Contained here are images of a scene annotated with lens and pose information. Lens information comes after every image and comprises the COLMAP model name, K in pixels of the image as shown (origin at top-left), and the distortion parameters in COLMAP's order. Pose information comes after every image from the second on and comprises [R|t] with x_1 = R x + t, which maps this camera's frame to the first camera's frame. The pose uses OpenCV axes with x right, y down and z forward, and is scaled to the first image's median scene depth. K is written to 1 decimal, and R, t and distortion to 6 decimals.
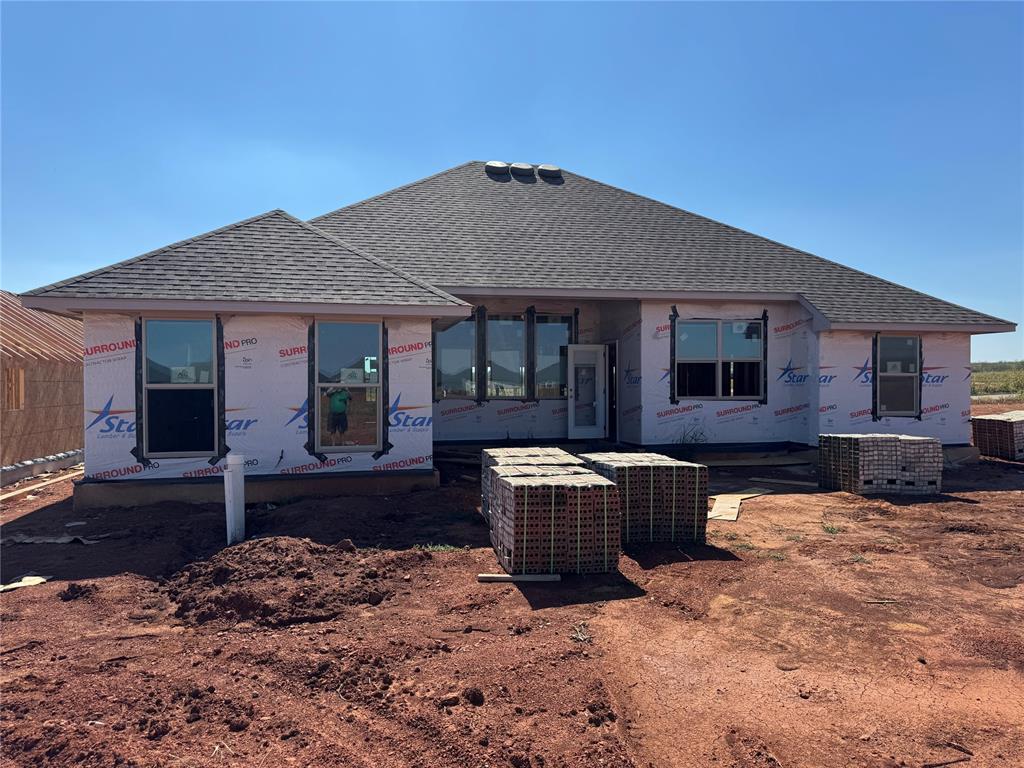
lens RADIAL K [[715.4, 0, 503.0], [0, 715.4, 384.4], [0, 0, 1]] dist [0.080978, -0.107004]
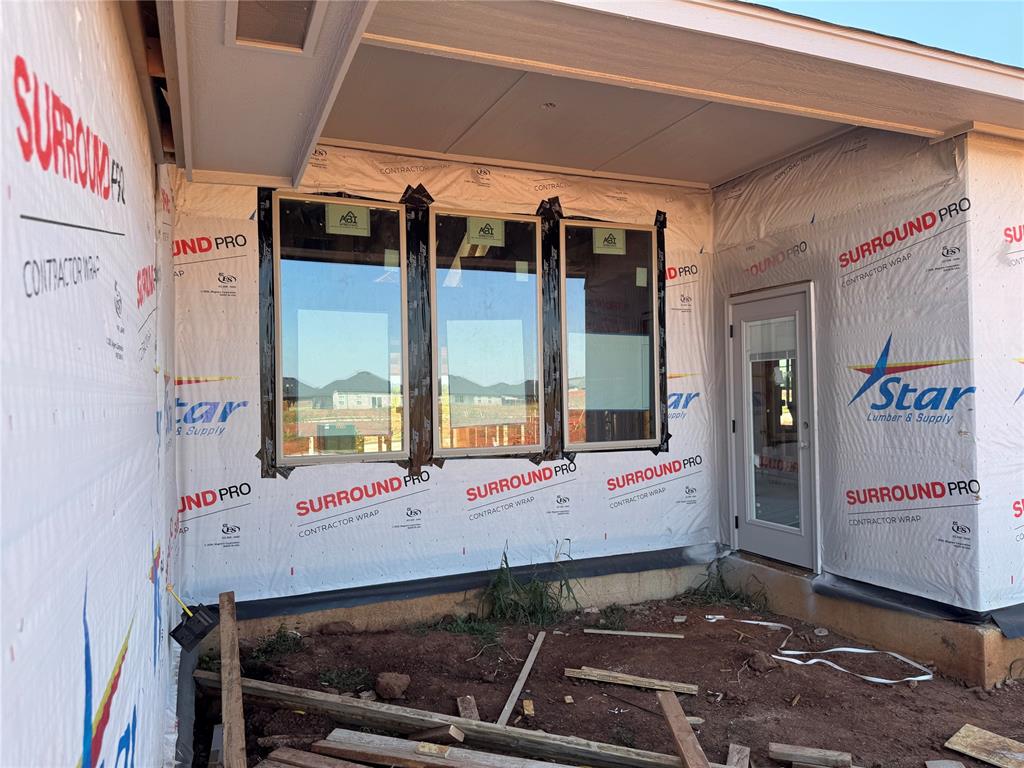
lens RADIAL K [[715.4, 0, 511.4], [0, 715.4, 382.3], [0, 0, 1]] dist [0.080978, -0.107004]
pose [[0.983043, -0.013273, 0.182896, -0.055157], [0.016118, 0.999771, -0.014074, -0.011430], [-0.182667, 0.016783, 0.983032, 0.723402]]
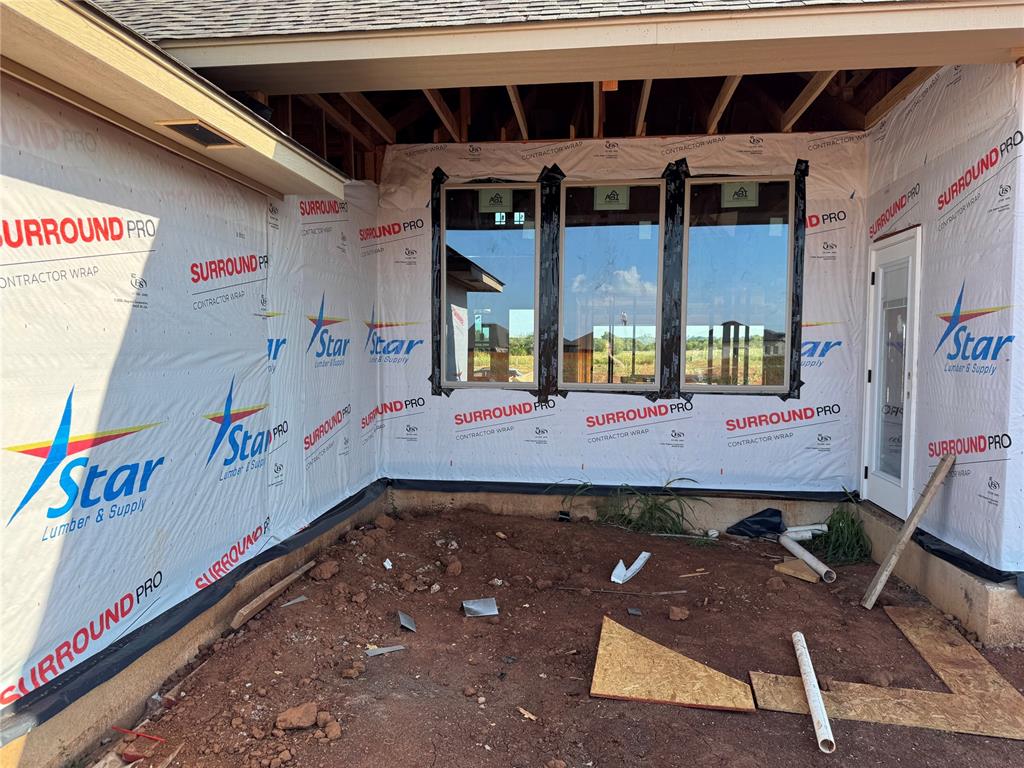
lens RADIAL K [[715.4, 0, 505.8], [0, 715.4, 393.1], [0, 0, 1]] dist [0.080978, -0.107004]
pose [[0.941604, 0.028257, -0.335535, 0.099408], [-0.006453, 0.997804, 0.065920, -0.005790], [0.336661, -0.059905, 0.939718, 0.650517]]
